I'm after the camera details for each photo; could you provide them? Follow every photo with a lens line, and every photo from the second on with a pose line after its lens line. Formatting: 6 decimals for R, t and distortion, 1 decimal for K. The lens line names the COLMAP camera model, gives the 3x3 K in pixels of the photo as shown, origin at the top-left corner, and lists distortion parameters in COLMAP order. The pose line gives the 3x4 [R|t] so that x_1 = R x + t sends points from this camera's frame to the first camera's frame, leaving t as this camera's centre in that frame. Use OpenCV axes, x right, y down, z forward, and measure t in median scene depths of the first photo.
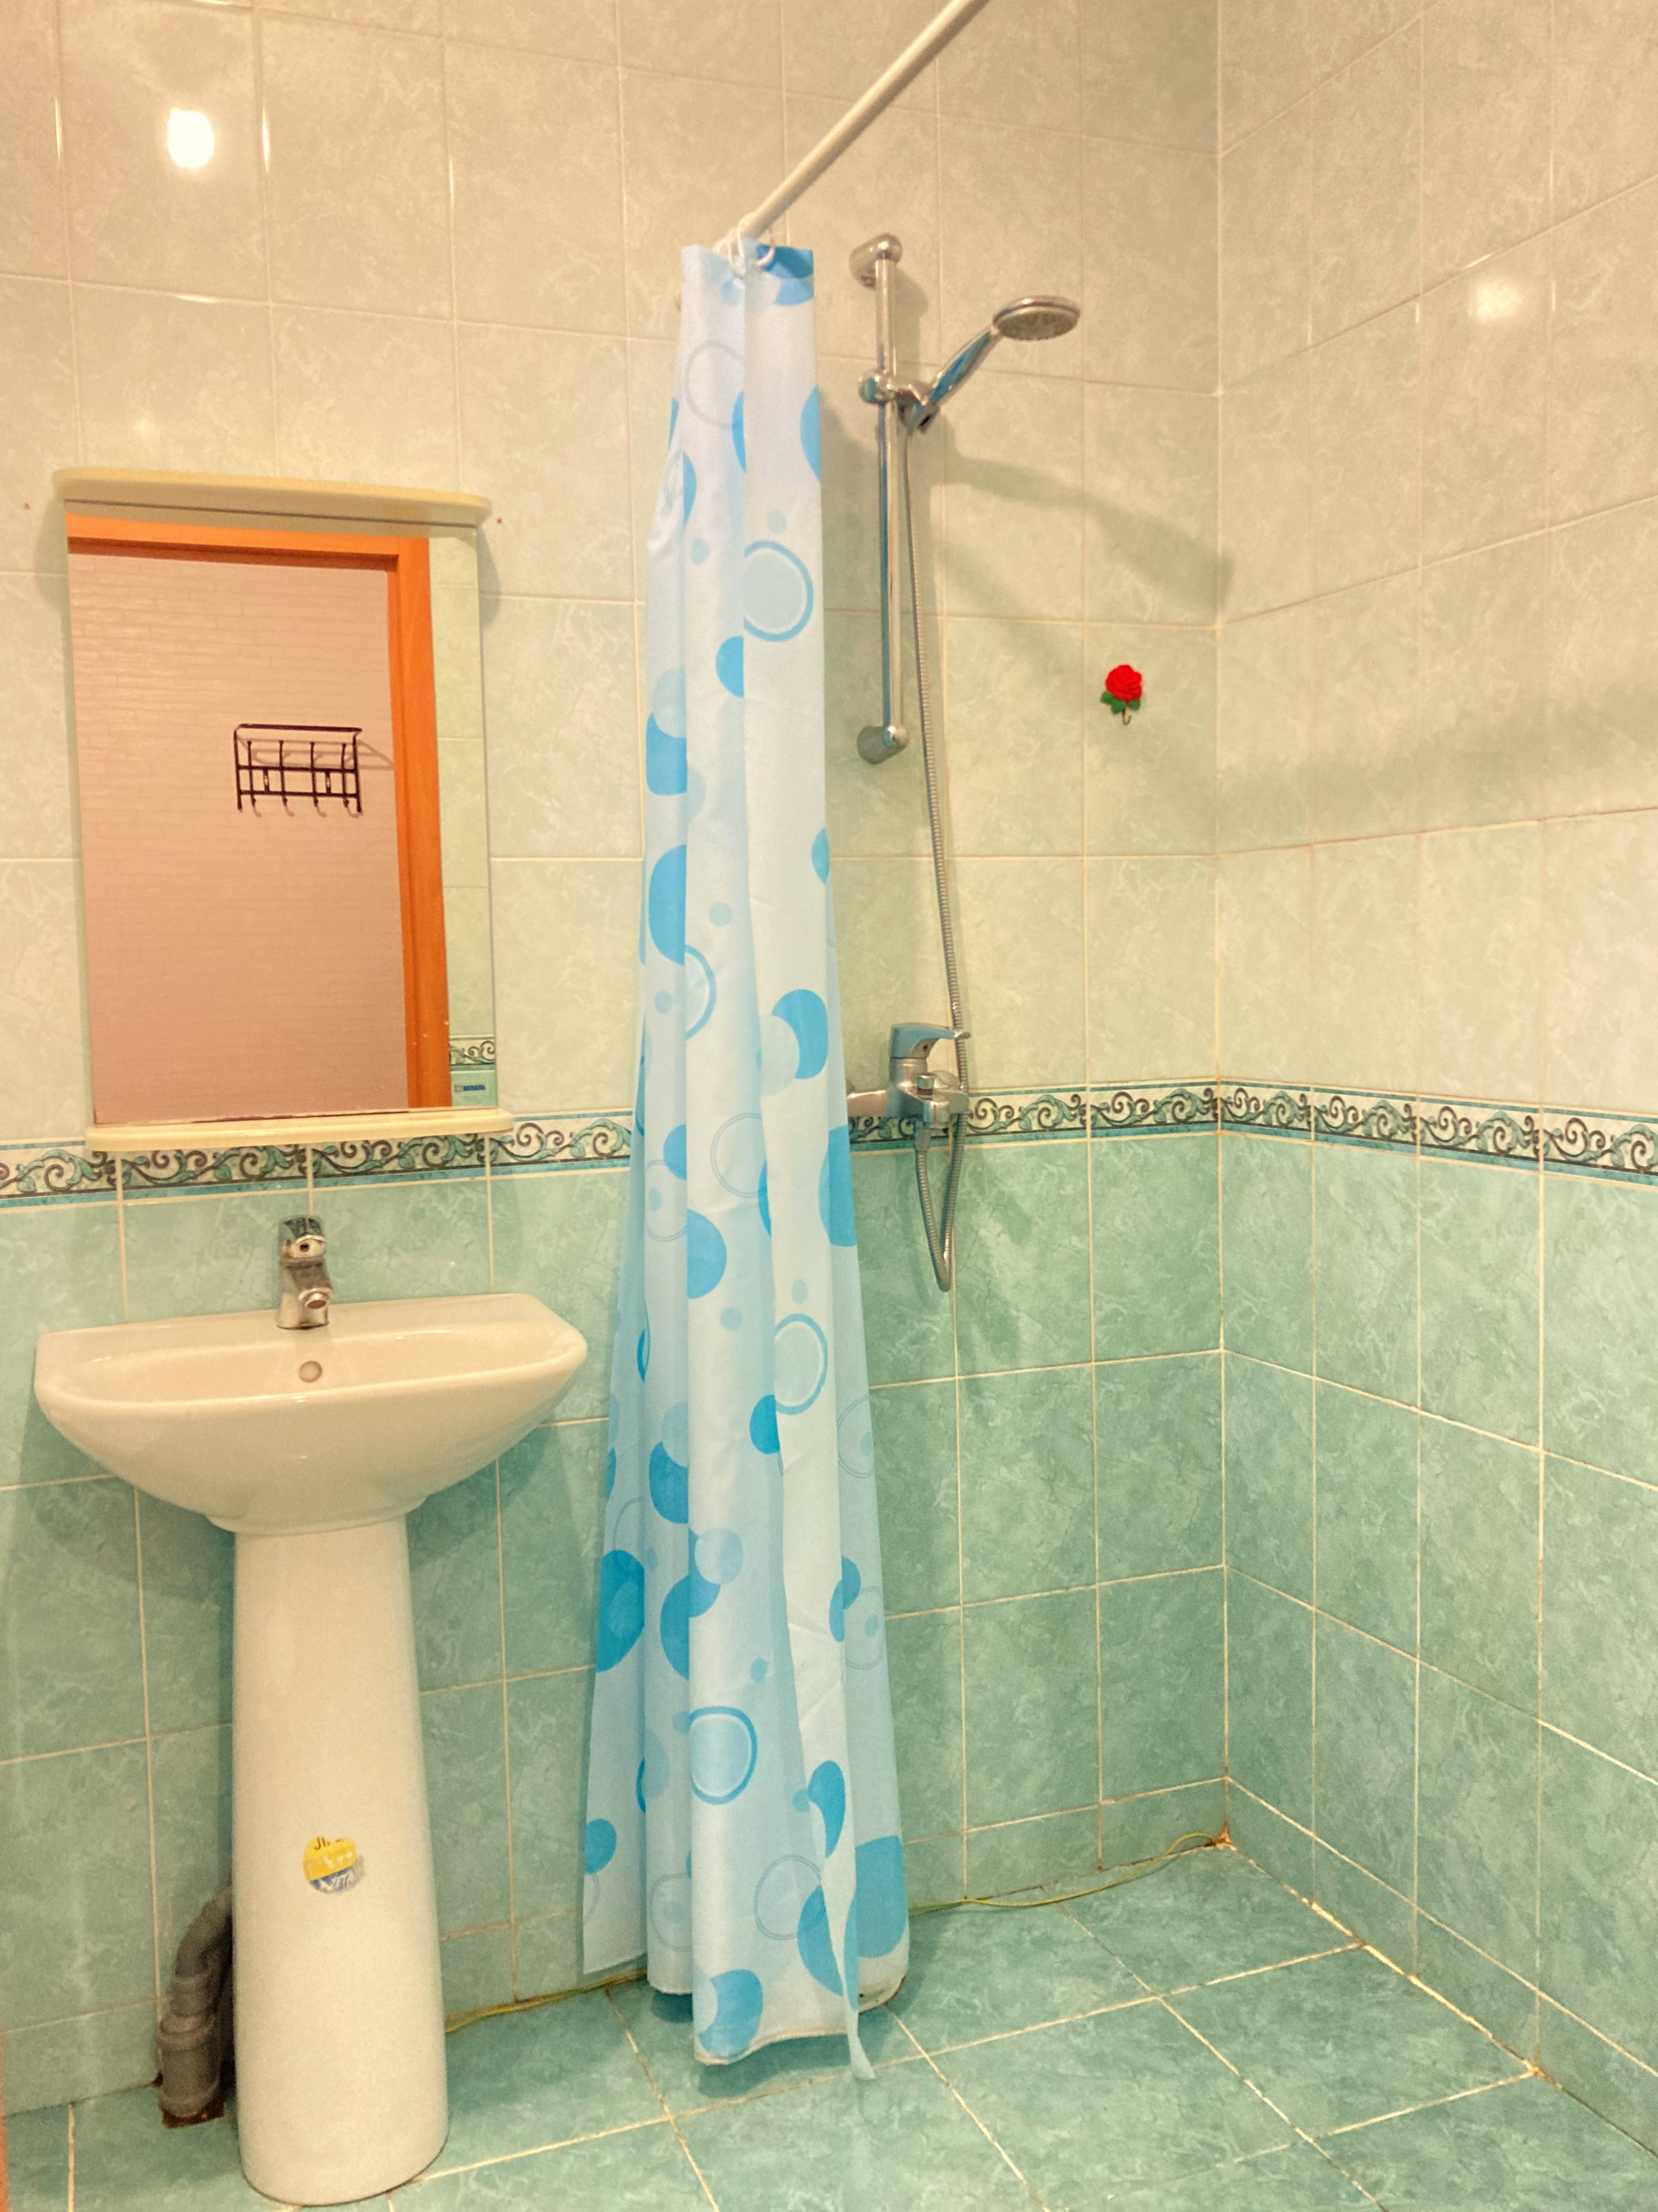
lens RADIAL K [[1892.0, 0, 829.6], [0, 1892.0, 1072.1], [0, 0, 1]] dist [0.068682, -0.123608]
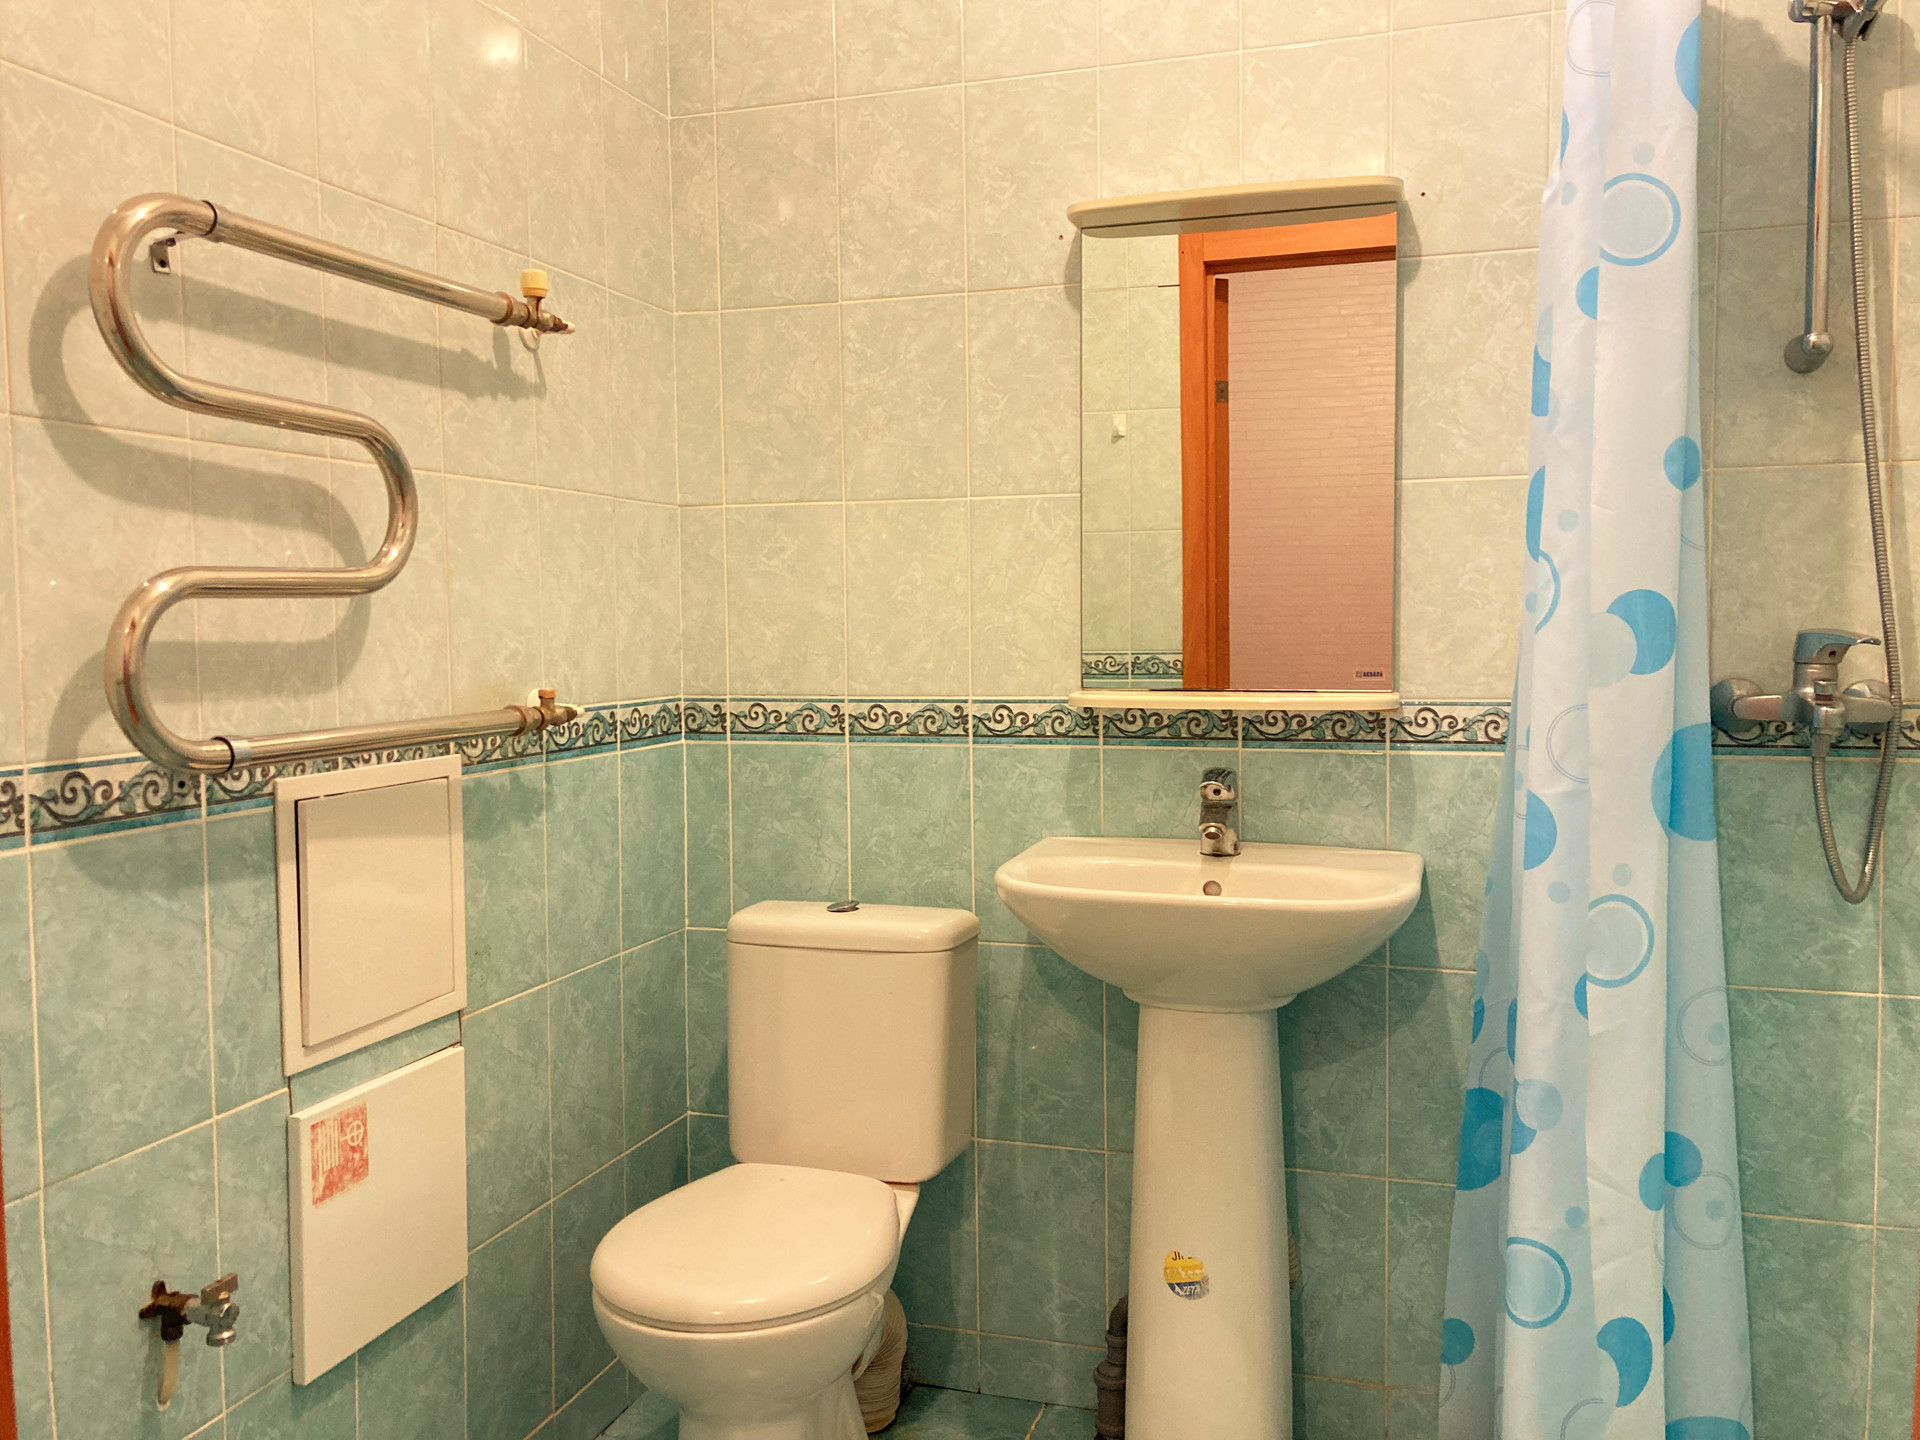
lens RADIAL K [[1609.1, 0, 960.5], [0, 1609.1, 685.2], [0, 0, 1]] dist [0.054930, -0.104574]
pose [[0.767215, 0.040909, -0.640084, 0.265293], [-0.045320, 0.998927, 0.009523, 0.017418], [0.639787, 0.021702, 0.768246, 0.058707]]
